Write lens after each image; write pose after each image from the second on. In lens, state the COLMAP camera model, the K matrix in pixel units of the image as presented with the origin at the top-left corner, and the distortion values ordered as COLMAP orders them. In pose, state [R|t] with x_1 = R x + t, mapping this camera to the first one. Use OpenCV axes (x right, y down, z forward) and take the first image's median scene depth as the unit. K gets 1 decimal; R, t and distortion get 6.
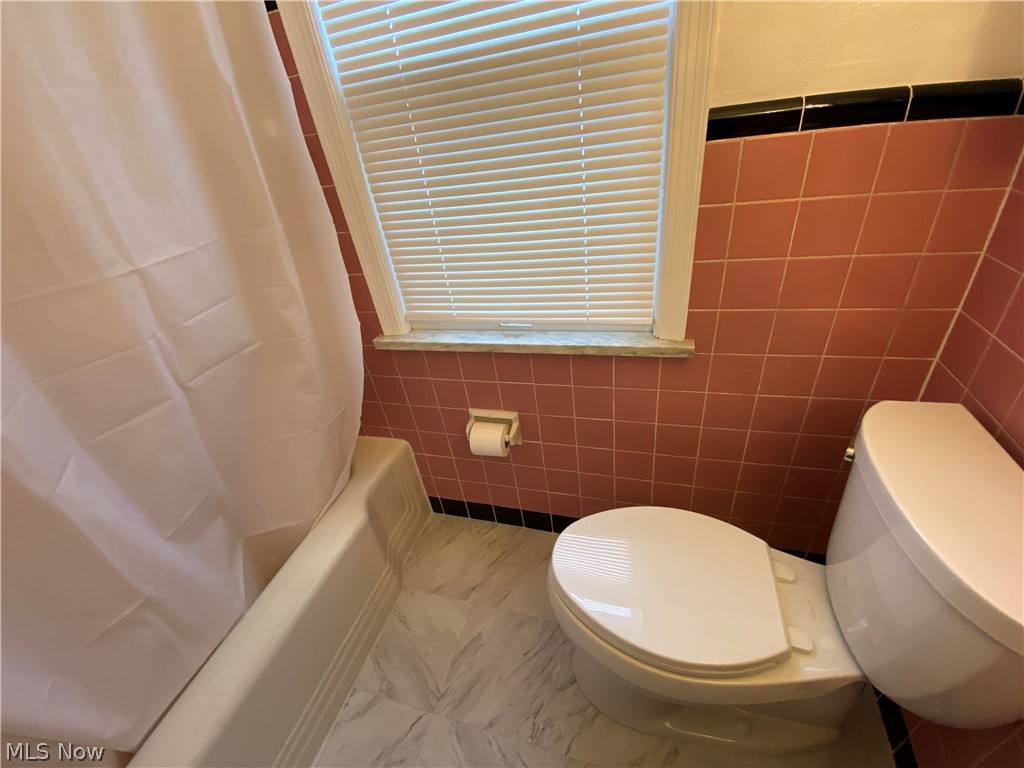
lens RADIAL K [[420.7, 0, 504.1], [0, 420.7, 378.1], [0, 0, 1]] dist [-0.014960, -0.001515]
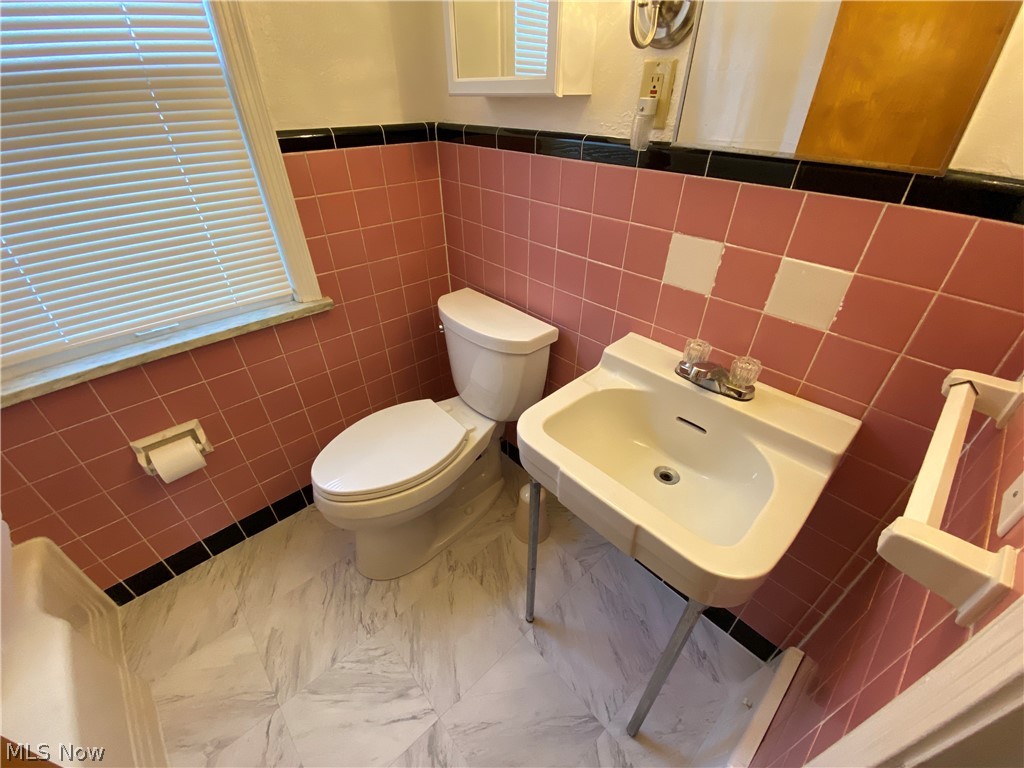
lens RADIAL K [[420.7, 0, 519.1], [0, 420.7, 389.9], [0, 0, 1]] dist [-0.014960, -0.001515]
pose [[0.504803, -0.384202, 0.773022, -0.352564], [0.387674, 0.901010, 0.194653, 0.138473], [-0.771287, 0.201419, 0.603777, -0.210706]]
